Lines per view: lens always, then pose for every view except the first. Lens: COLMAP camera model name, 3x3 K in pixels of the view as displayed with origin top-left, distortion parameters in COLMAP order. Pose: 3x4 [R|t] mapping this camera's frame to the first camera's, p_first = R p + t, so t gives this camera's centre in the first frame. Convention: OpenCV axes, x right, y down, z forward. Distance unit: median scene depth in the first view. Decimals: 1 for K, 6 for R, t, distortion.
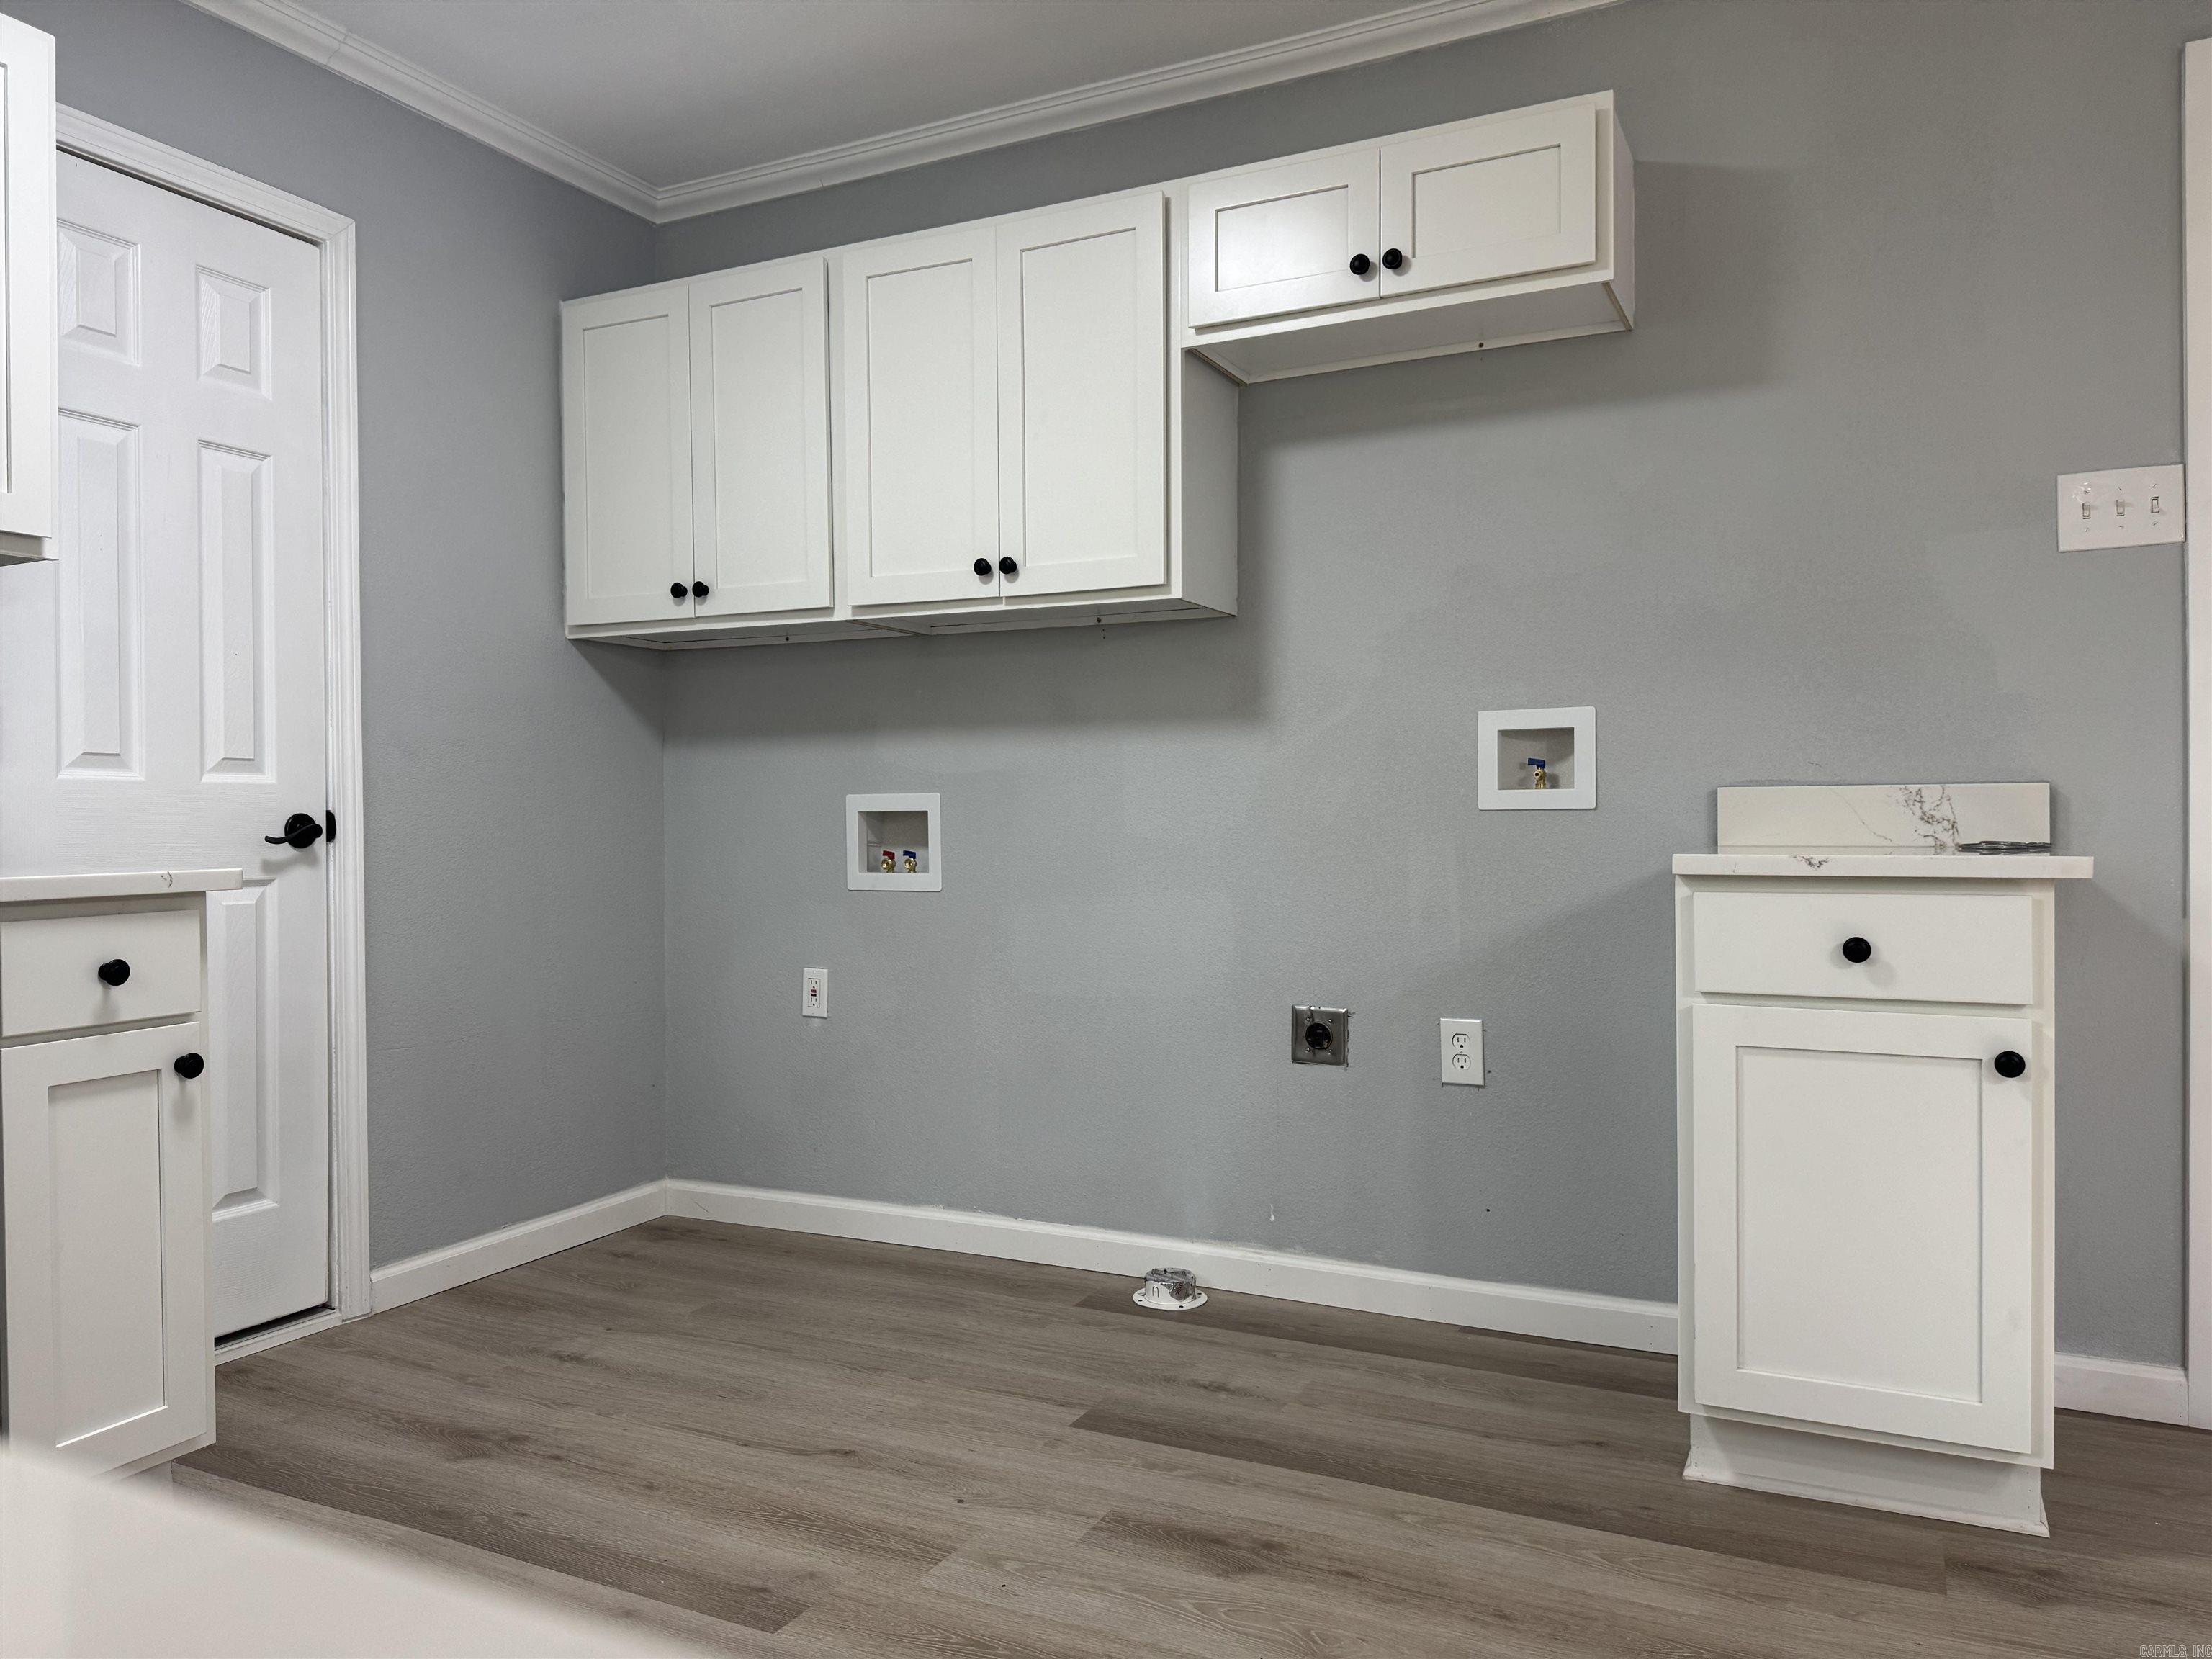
lens RADIAL K [[1567.0, 0, 1112.6], [0, 1567.0, 845.7], [0, 0, 1]] dist [0.046944, -0.046711]
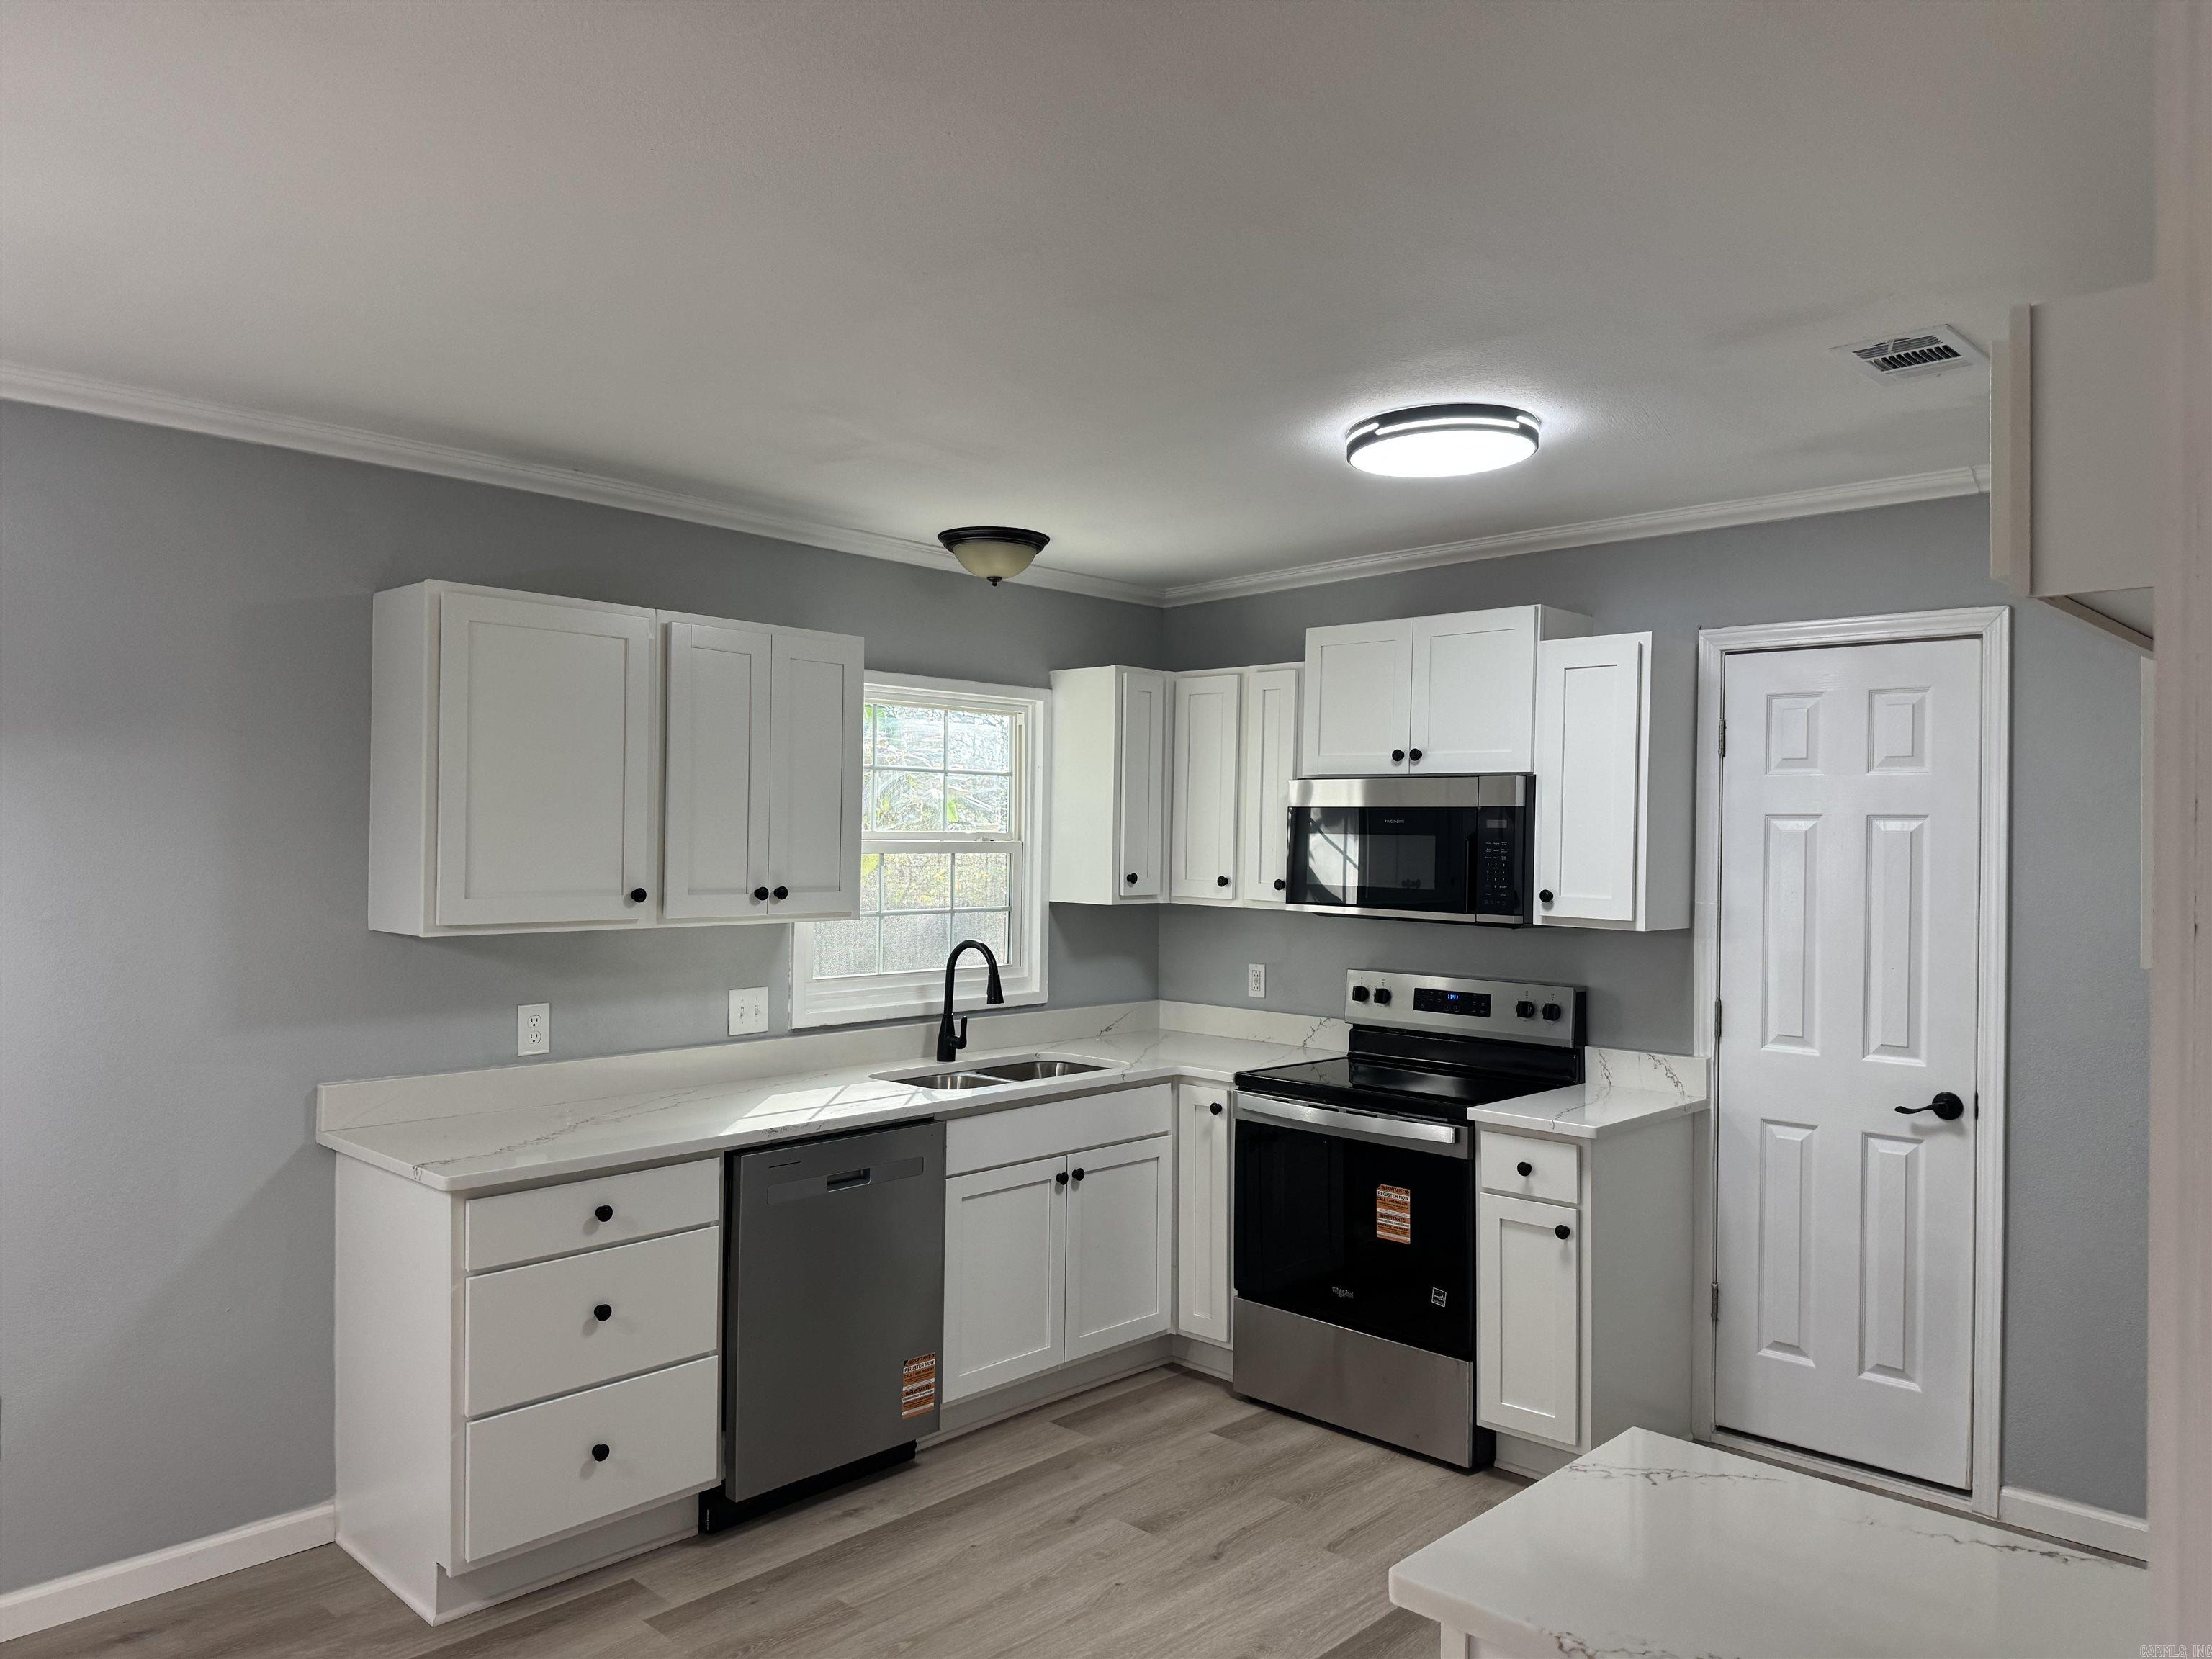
lens RADIAL K [[1567.0, 0, 1109.8], [0, 1567.0, 835.0], [0, 0, 1]] dist [0.046944, -0.046711]
pose [[-0.311009, 0.001954, -0.950405, 0.916751], [-0.023911, 0.999665, 0.009880, -0.227719], [0.950106, 0.025798, -0.310859, 0.770764]]
